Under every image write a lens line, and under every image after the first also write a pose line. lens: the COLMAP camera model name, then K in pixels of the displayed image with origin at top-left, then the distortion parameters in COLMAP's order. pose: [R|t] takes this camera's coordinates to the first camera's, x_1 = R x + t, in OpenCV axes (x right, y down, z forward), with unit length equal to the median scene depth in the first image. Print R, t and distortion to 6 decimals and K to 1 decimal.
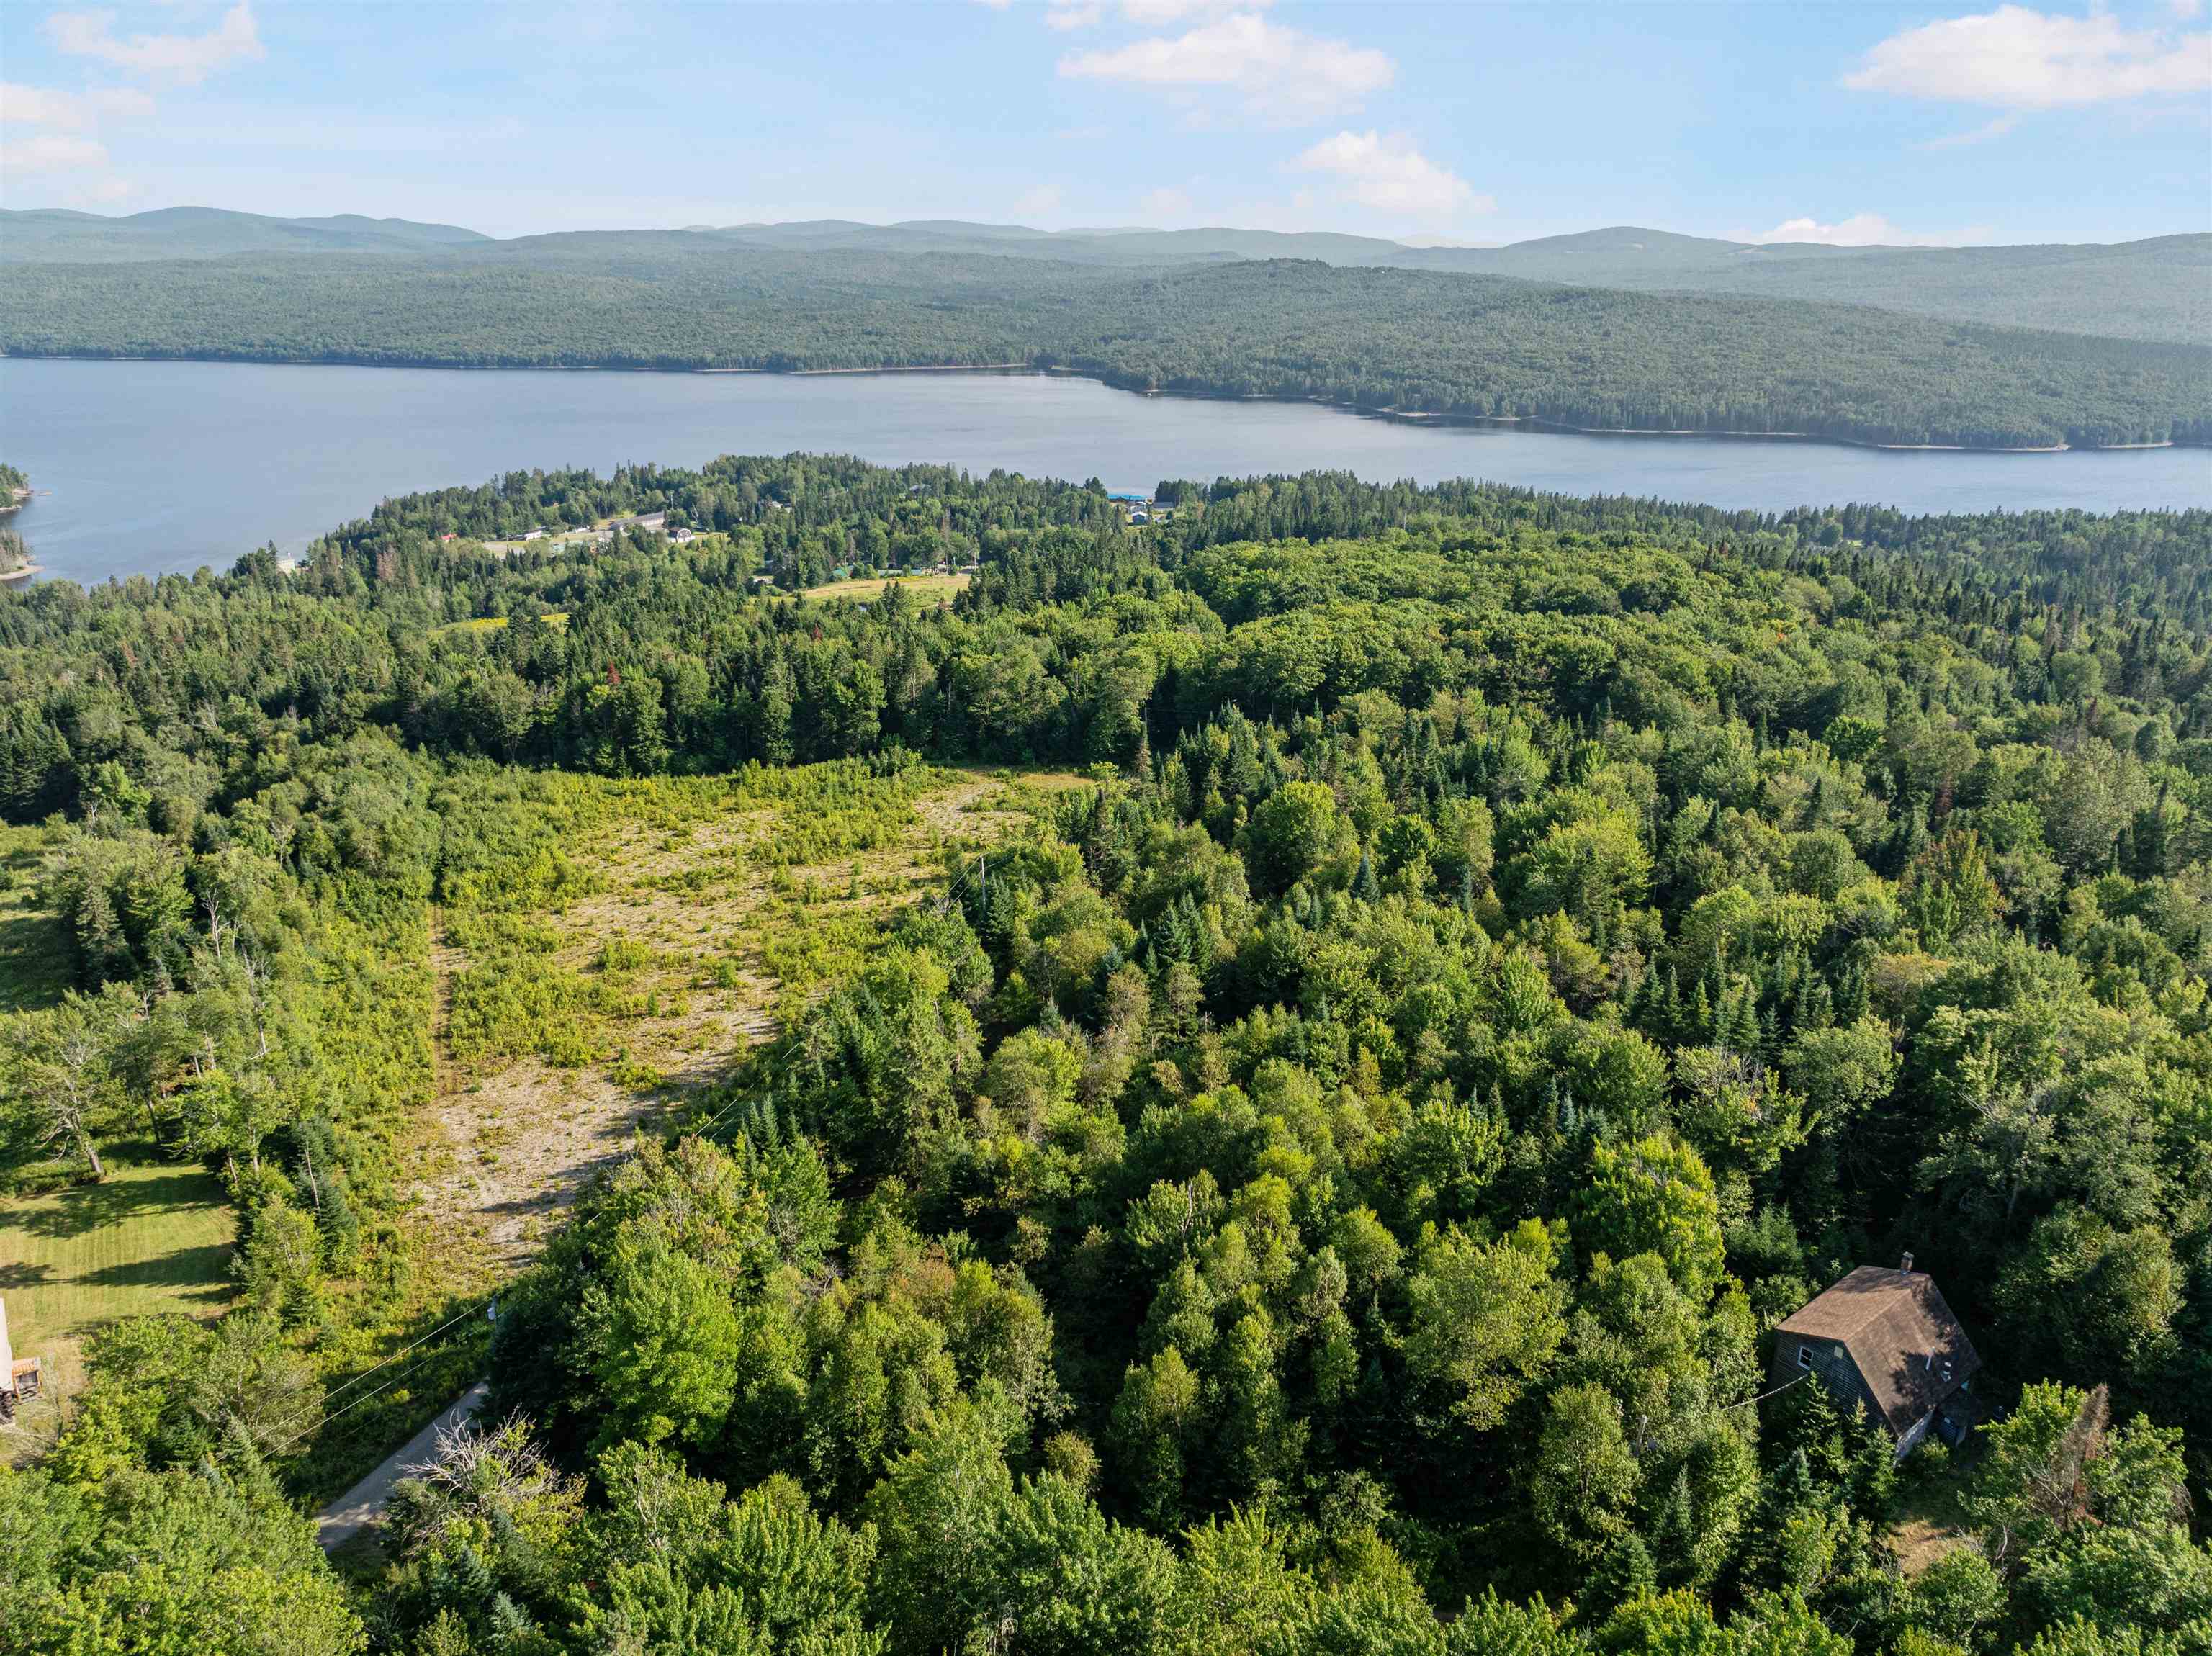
lens RADIAL K [[1558.4, 0, 1116.2], [0, 1558.4, 819.0], [0, 0, 1]] dist [-0.045405, 0.015410]
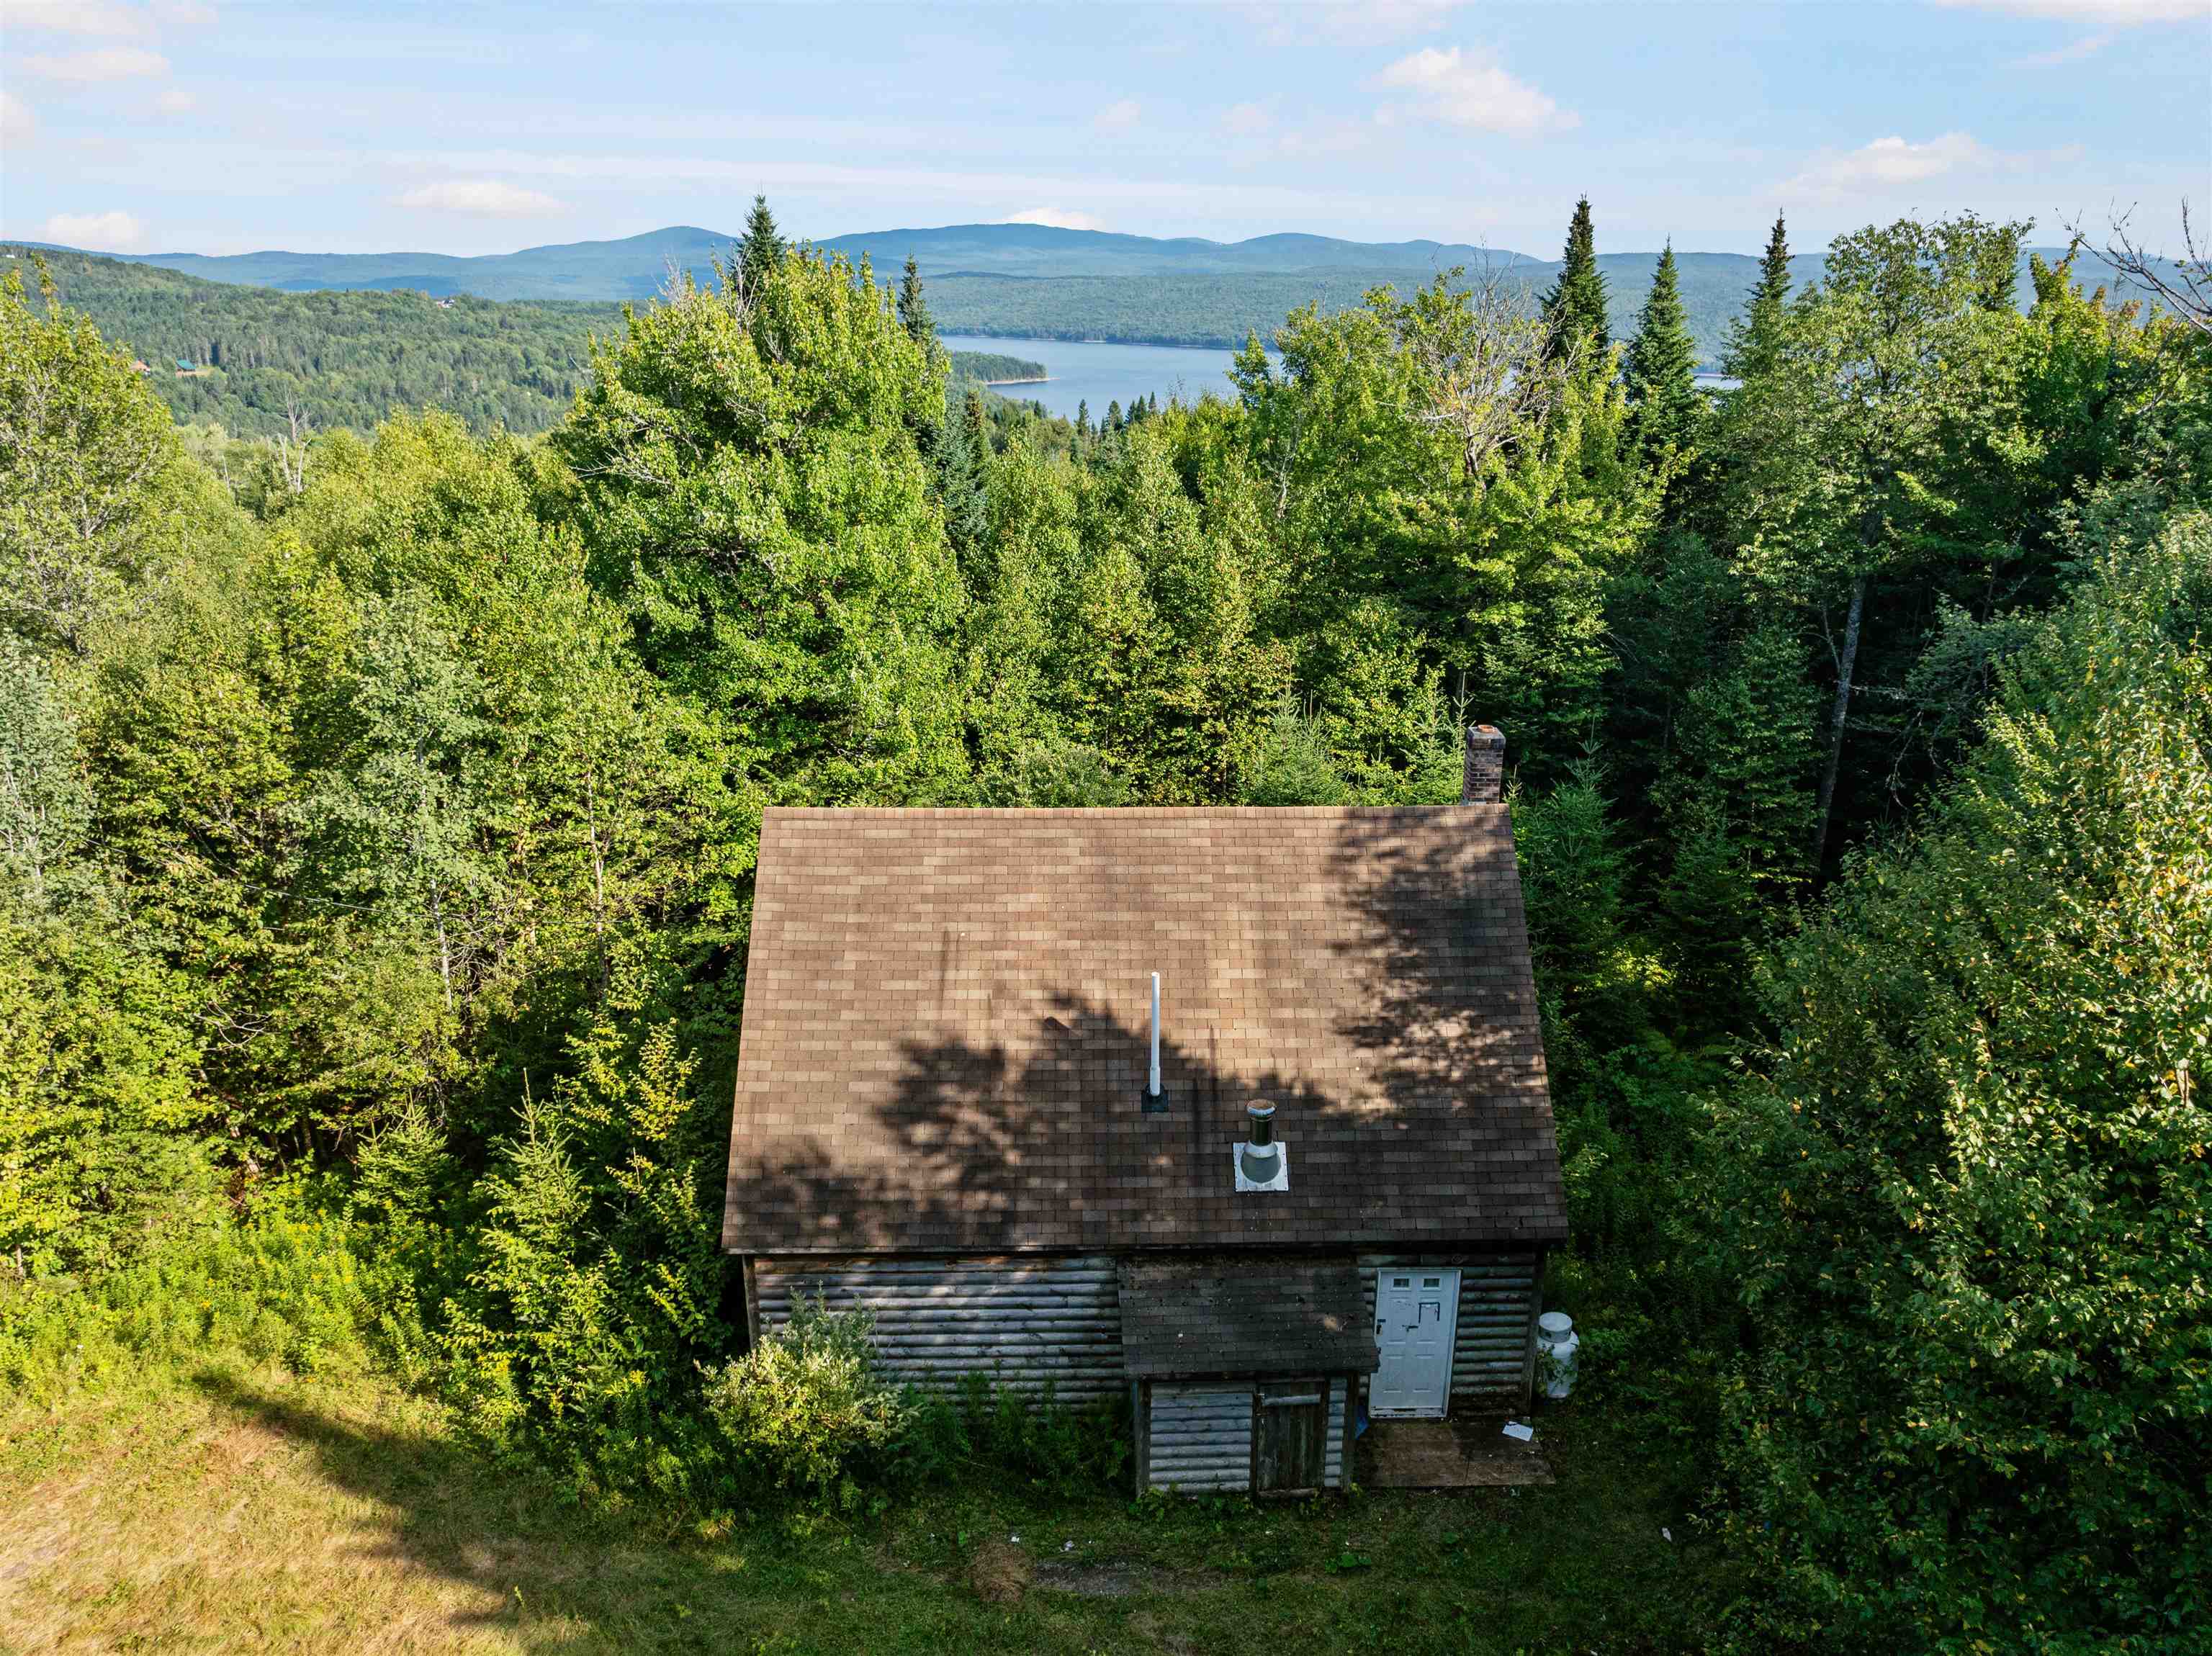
lens RADIAL K [[1558.4, 0, 1110.5], [0, 1558.4, 809.9], [0, 0, 1]] dist [-0.045405, 0.015410]
pose [[0.810085, 0.182785, -0.557092, 0.204506], [-0.195556, 0.979988, 0.037176, 0.100814], [0.552738, 0.078827, 0.829619, 0.262199]]
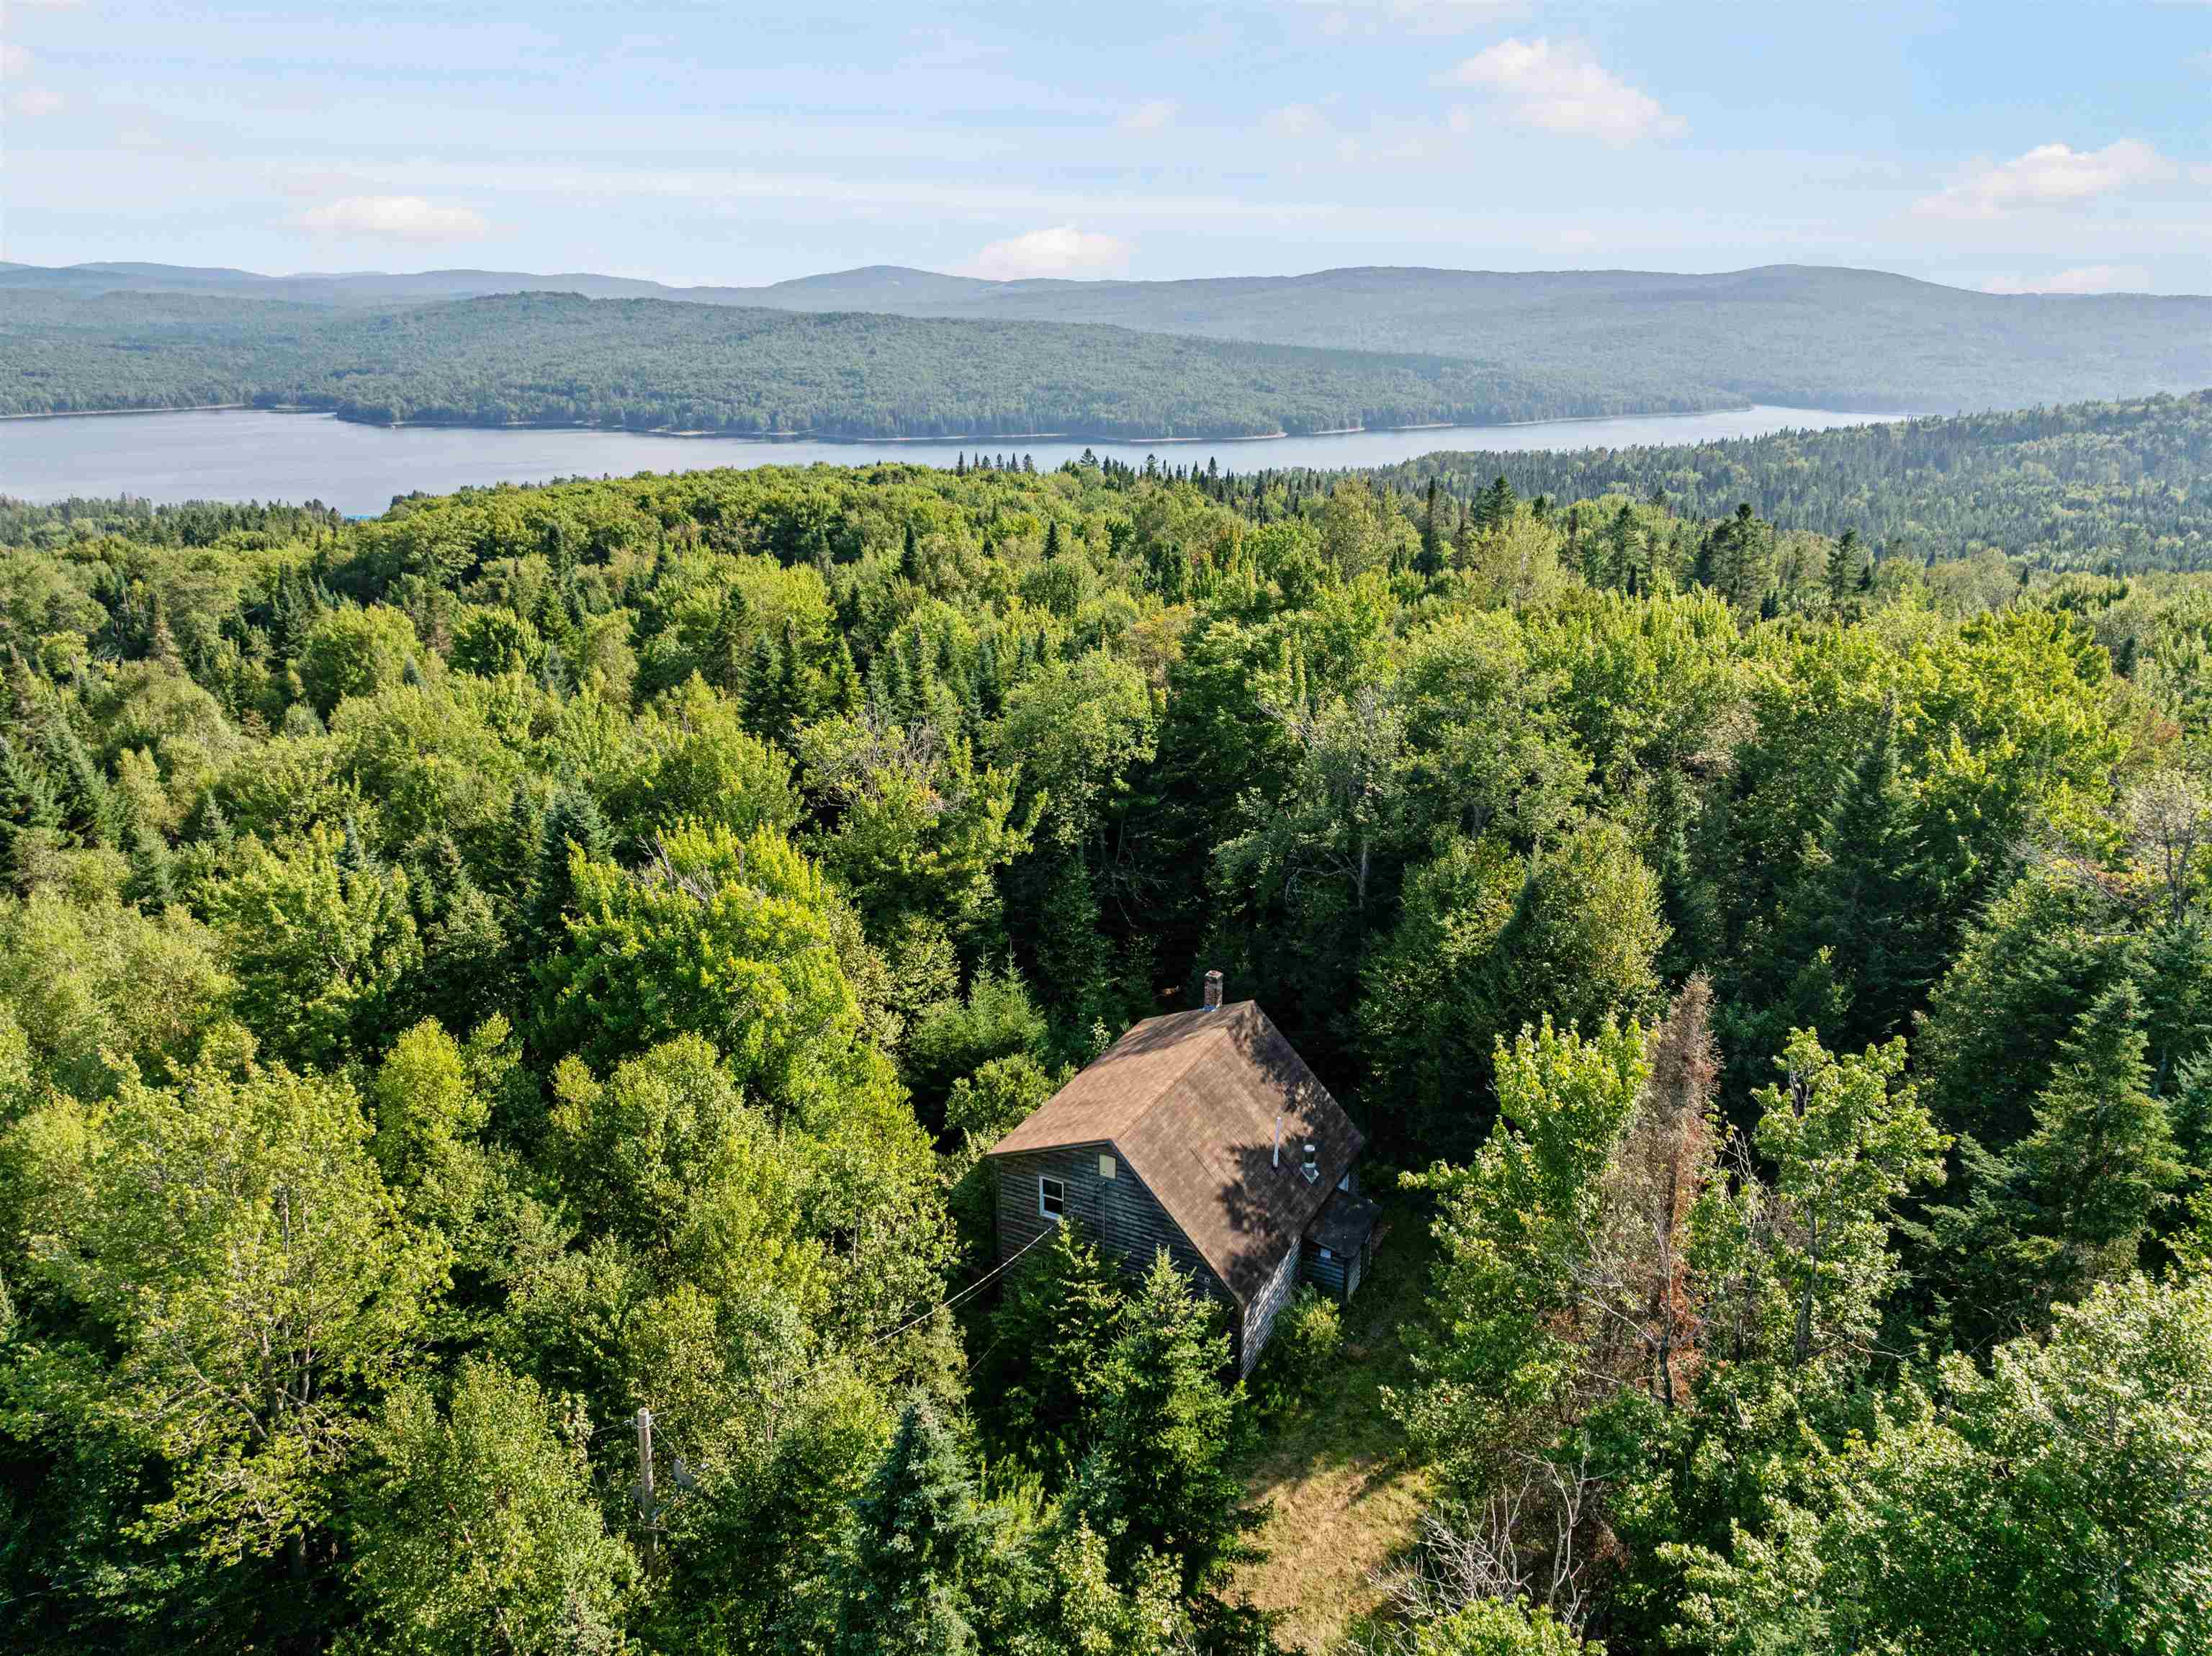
lens RADIAL K [[1558.4, 0, 1114.3], [0, 1558.4, 816.5], [0, 0, 1]] dist [-0.045405, 0.015410]
pose [[0.905628, -0.133455, 0.402527, 0.092212], [0.143925, 0.989579, 0.004277, 0.075024], [-0.398903, 0.054060, 0.915398, 0.173688]]
